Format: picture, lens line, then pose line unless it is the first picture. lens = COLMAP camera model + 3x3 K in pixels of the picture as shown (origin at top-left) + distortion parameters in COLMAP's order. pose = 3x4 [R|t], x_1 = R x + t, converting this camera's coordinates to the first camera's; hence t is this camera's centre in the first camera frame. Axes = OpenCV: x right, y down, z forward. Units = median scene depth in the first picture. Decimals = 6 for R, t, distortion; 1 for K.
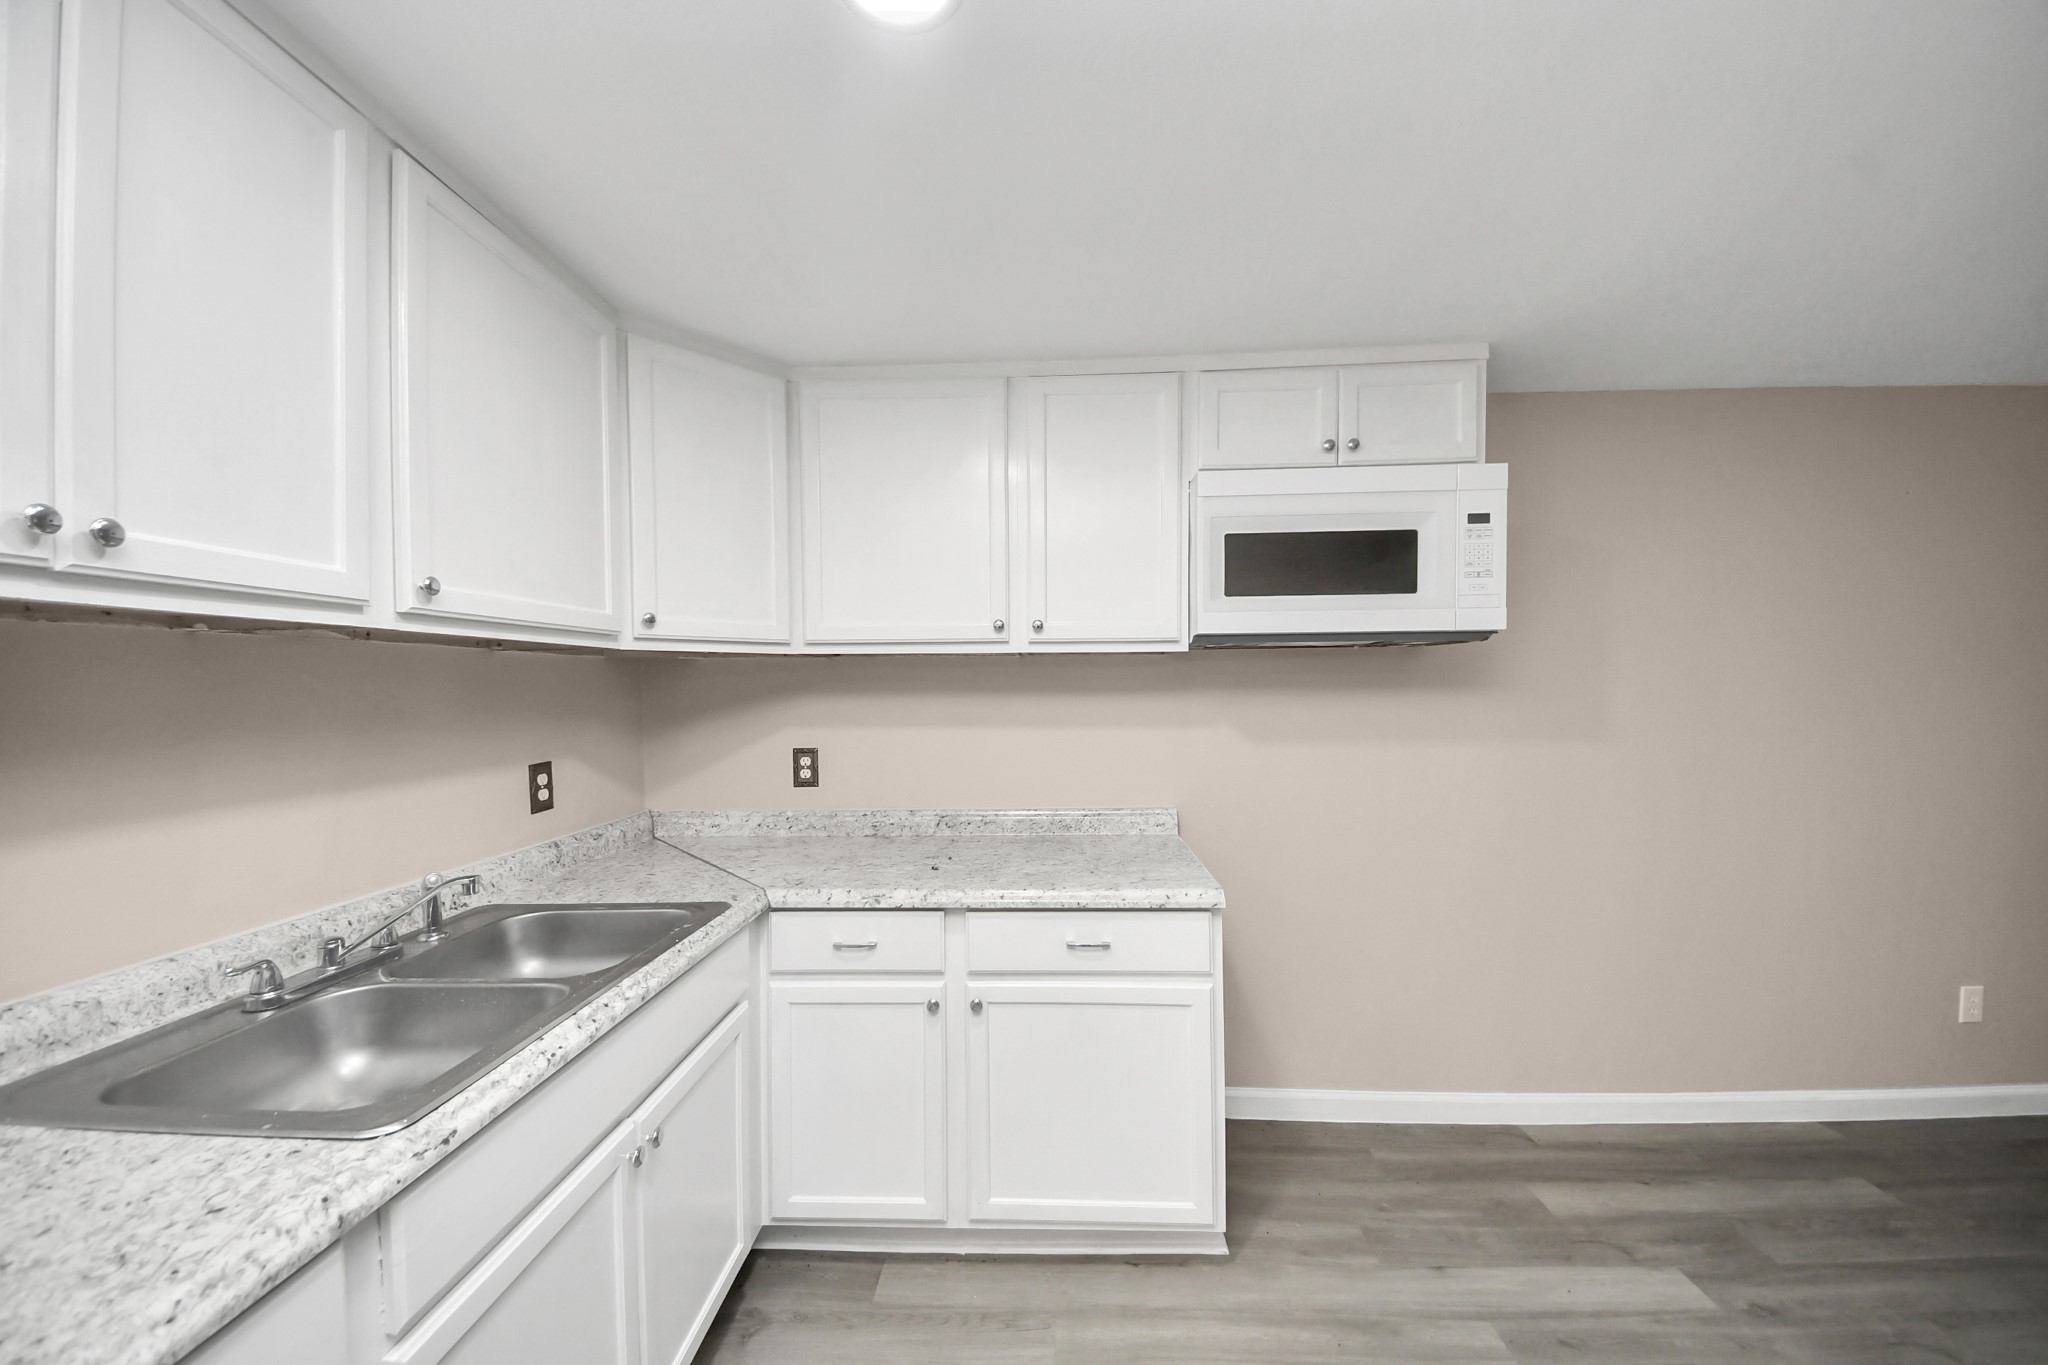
lens RADIAL K [[729.4, 0, 1017.8], [0, 729.4, 695.4], [0, 0, 1]] dist [0.044235, -0.025011]
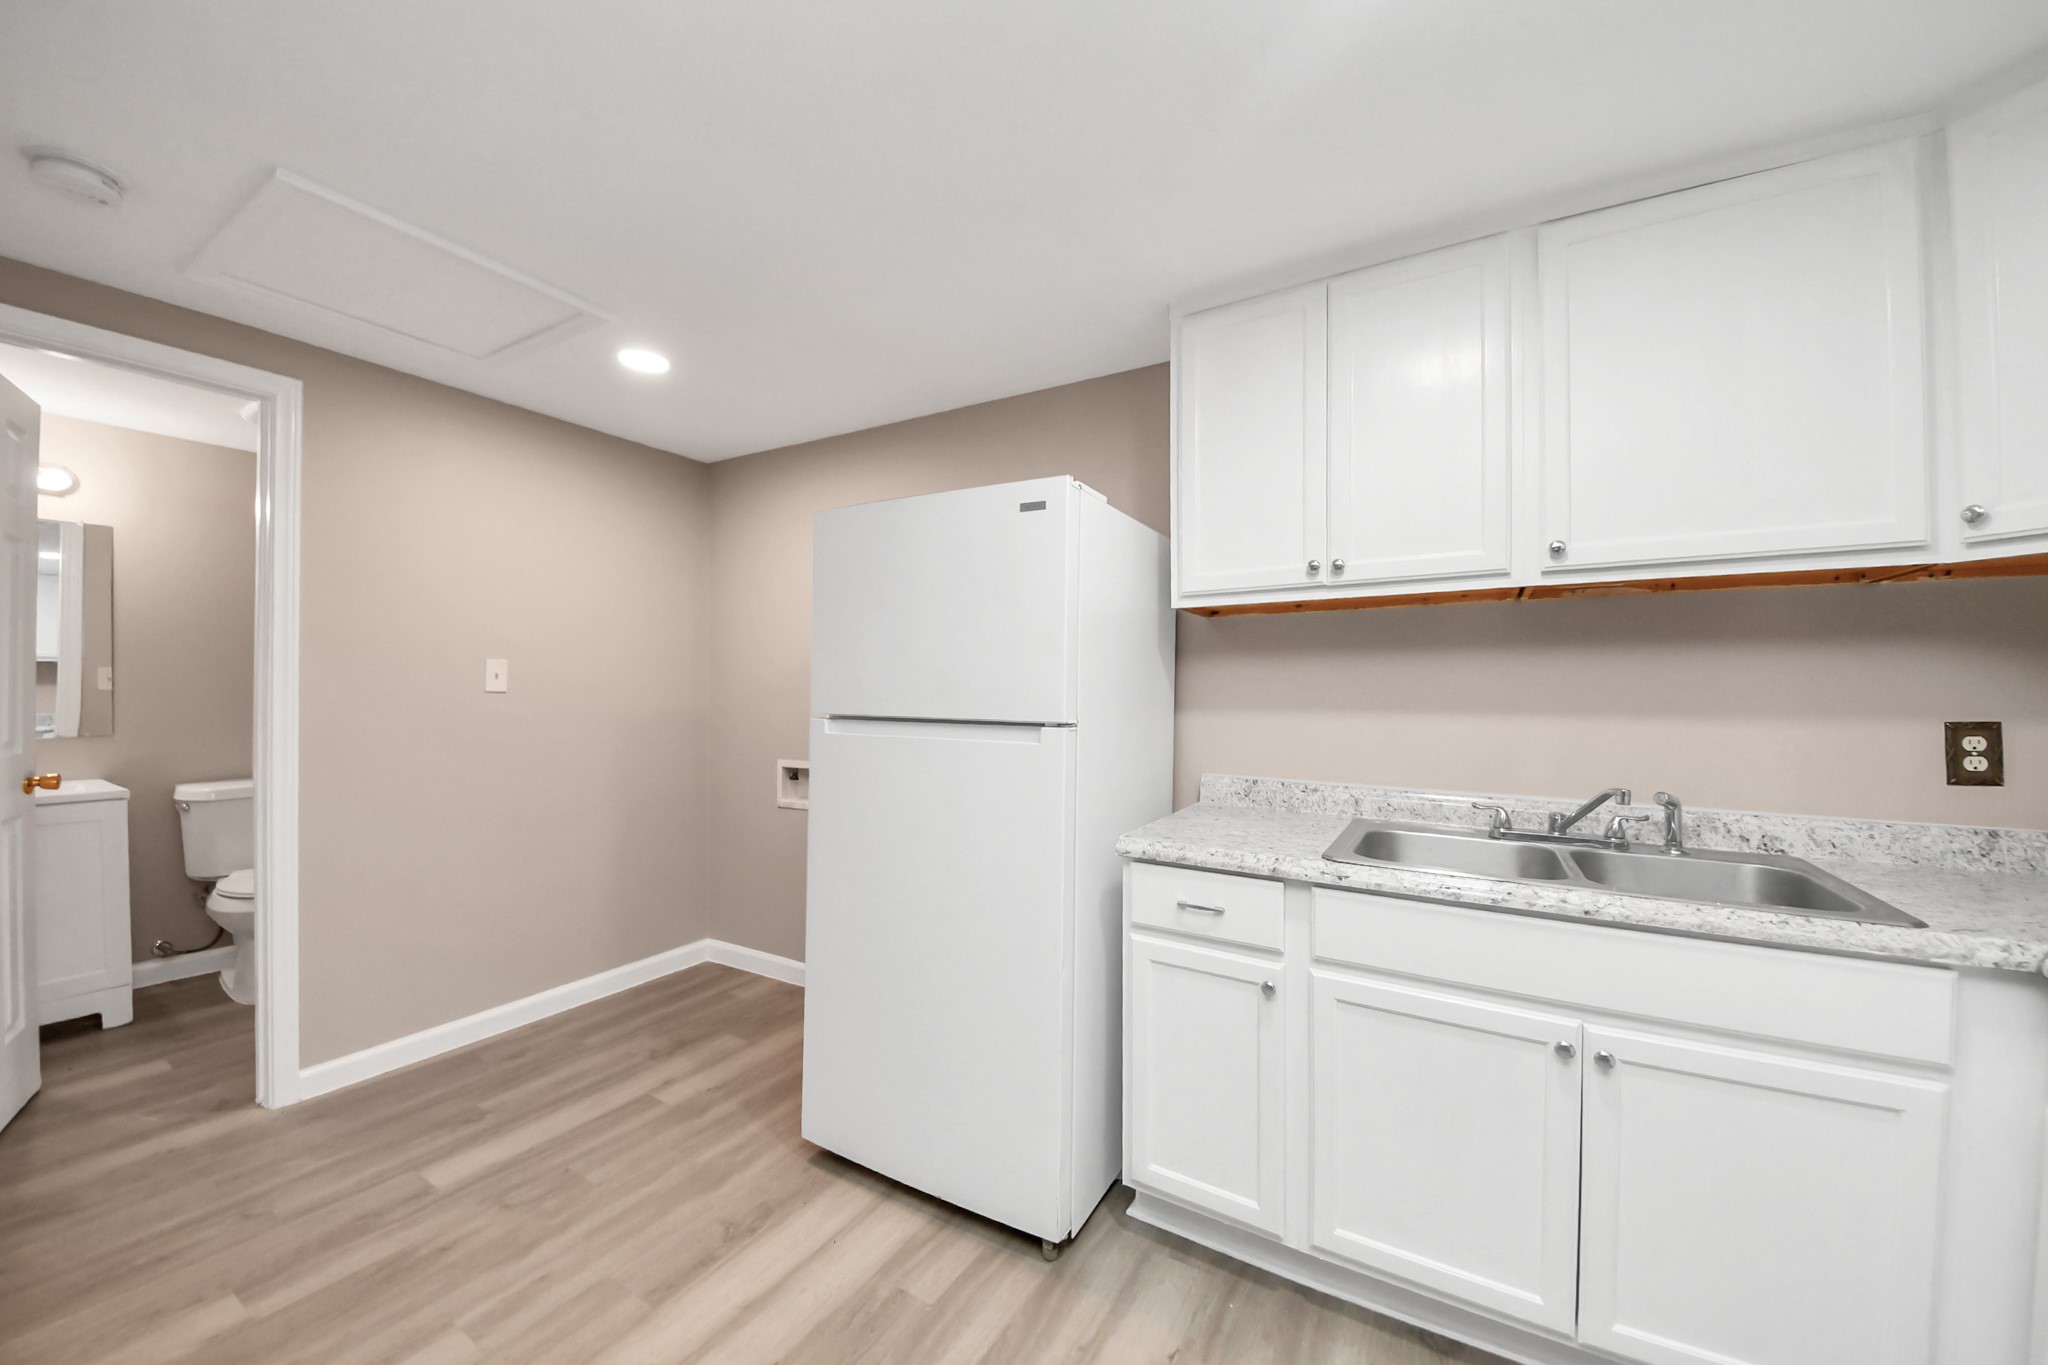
lens RADIAL K [[746.5, 0, 1023.7], [0, 746.5, 688.5], [0, 0, 1]] dist [0.023407, -0.018238]
pose [[-0.484374, 0.009796, -0.874806, 0.501997], [-0.009859, 0.999813, 0.016655, 0.052329], [0.874805, 0.016692, -0.484187, 0.504727]]
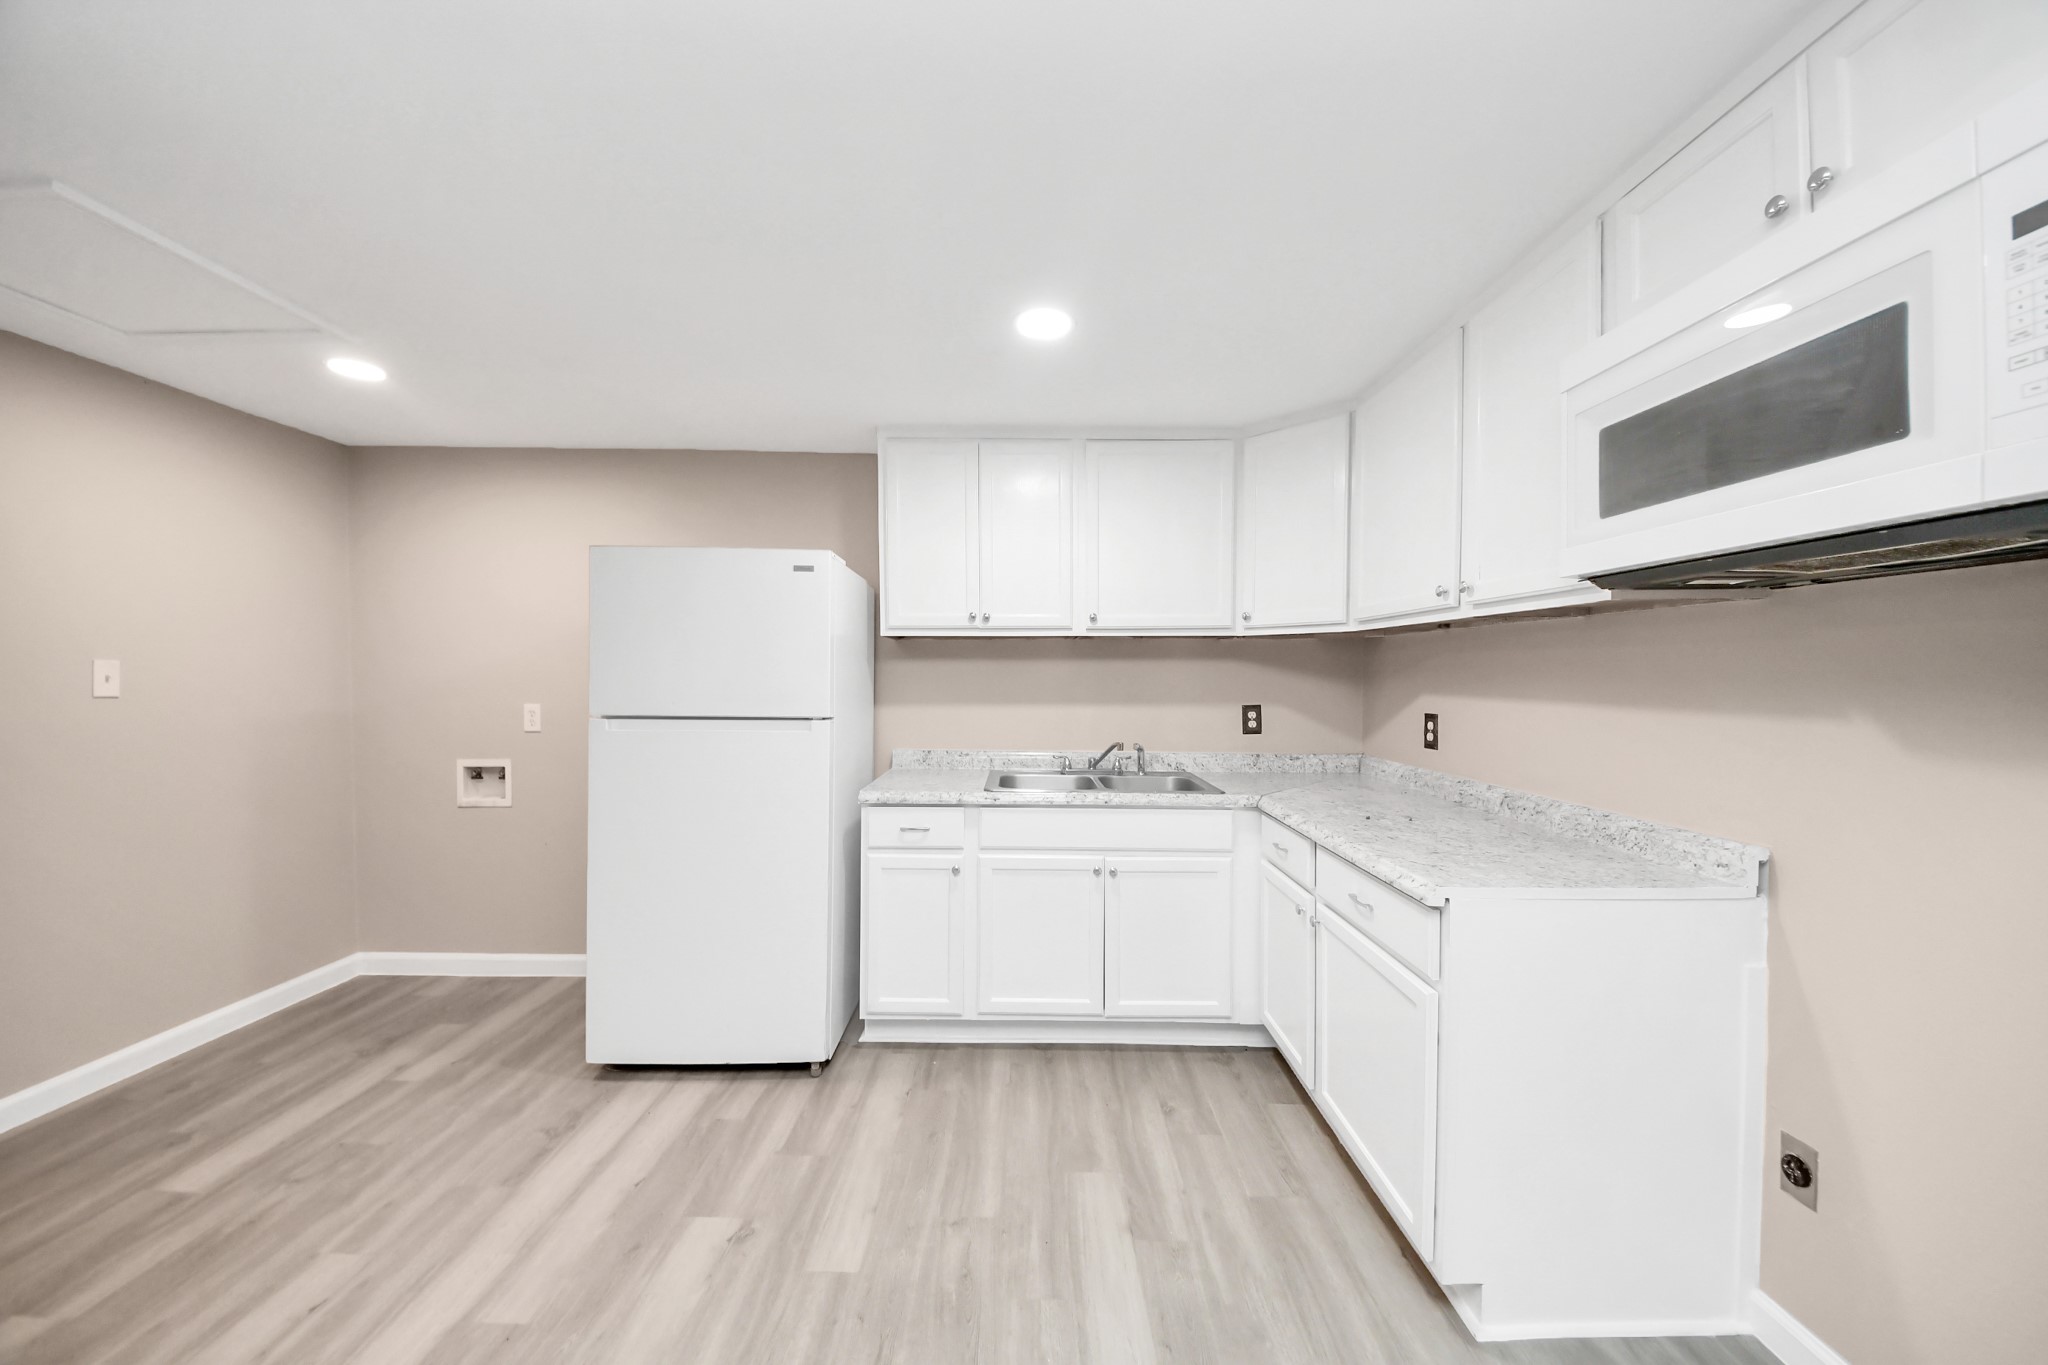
lens RADIAL K [[724.1, 0, 1024.0], [0, 724.1, 682.5], [0, 0, 1]] dist [0.009645, -0.010783]
pose [[0.031228, 0.020316, -0.999306, 0.967765], [-0.018488, 0.999634, 0.019745, 0.017315], [0.999341, 0.017858, 0.031592, 0.429967]]
